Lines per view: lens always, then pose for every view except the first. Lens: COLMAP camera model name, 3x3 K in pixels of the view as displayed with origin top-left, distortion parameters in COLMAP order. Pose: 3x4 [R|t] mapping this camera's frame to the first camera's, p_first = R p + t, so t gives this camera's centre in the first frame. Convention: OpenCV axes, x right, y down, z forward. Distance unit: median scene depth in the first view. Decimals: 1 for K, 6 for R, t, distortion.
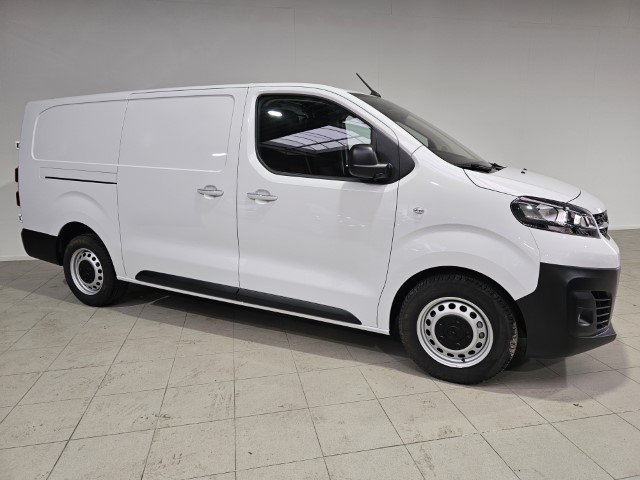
lens RADIAL K [[422.0, 0, 324.1], [0, 422.0, 248.3], [0, 0, 1]] dist [0.056797, -0.000630]
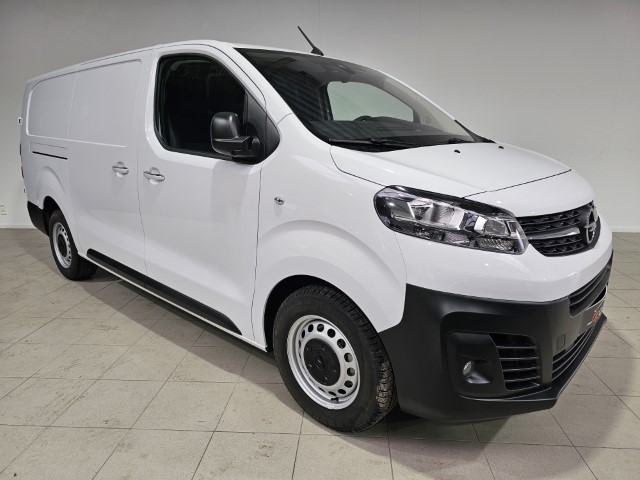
lens RADIAL K [[422.0, 0, 324.1], [0, 422.0, 248.3], [0, 0, 1]] dist [0.056797, -0.000630]
pose [[0.959226, 0.070838, -0.273620, 0.499161], [-0.057300, 0.996719, 0.057164, -0.048913], [0.276772, -0.039155, 0.960138, 0.278209]]
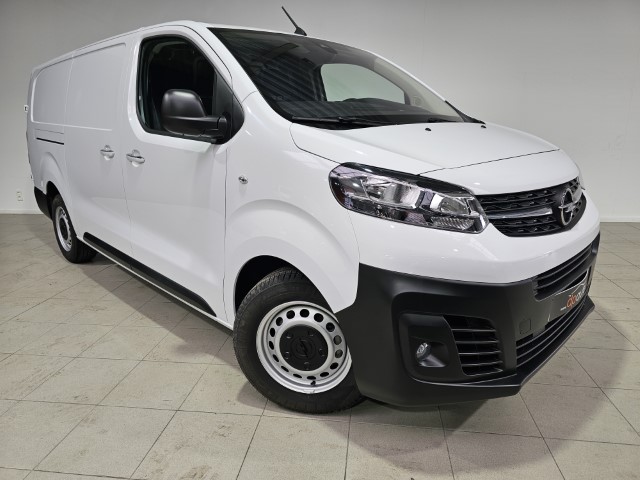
lens RADIAL K [[423.8, 0, 318.9], [0, 423.8, 240.6], [0, 0, 1]] dist [0.056584, -0.002450]
pose [[0.940102, 0.080269, -0.331309, 0.590533], [-0.062107, 0.995946, 0.065066, -0.036616], [0.335189, -0.040592, 0.941276, 0.316650]]
